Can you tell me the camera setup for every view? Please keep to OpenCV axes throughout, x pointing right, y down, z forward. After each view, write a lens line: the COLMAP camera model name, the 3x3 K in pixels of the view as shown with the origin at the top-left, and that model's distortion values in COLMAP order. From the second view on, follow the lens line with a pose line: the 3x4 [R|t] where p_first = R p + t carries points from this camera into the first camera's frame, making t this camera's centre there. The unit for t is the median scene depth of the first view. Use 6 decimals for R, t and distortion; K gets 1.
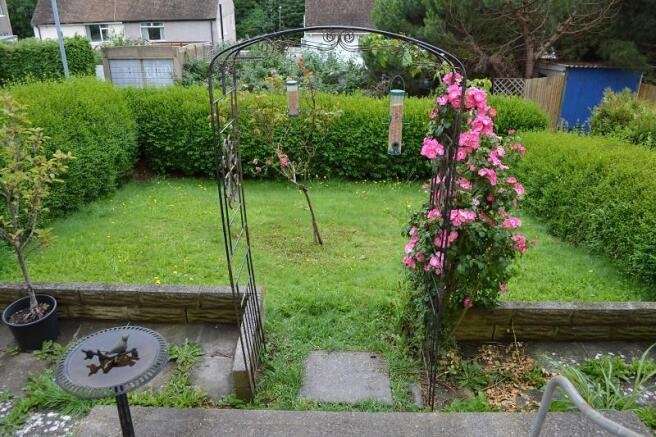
lens RADIAL K [[531.8, 0, 328.0], [0, 531.8, 218.5], [0, 0, 1]] dist [-0.076826, 0.003714]
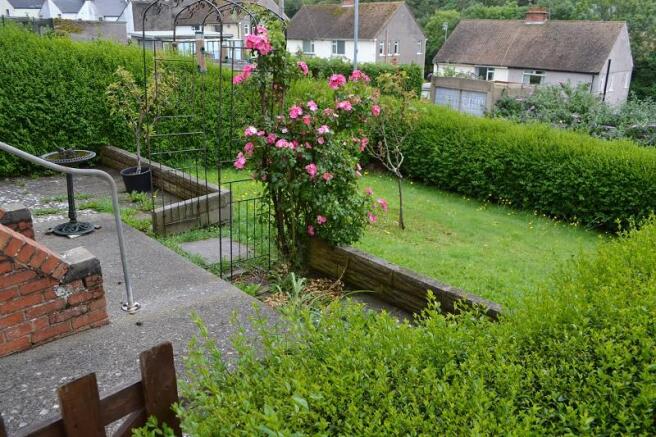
lens RADIAL K [[531.8, 0, 328.0], [0, 531.8, 218.5], [0, 0, 1]] dist [-0.076826, 0.003714]
pose [[0.721440, 0.244654, -0.647819, 0.110427], [-0.306077, 0.951825, 0.018604, 0.010283], [0.621161, 0.184861, 0.761567, 0.010211]]
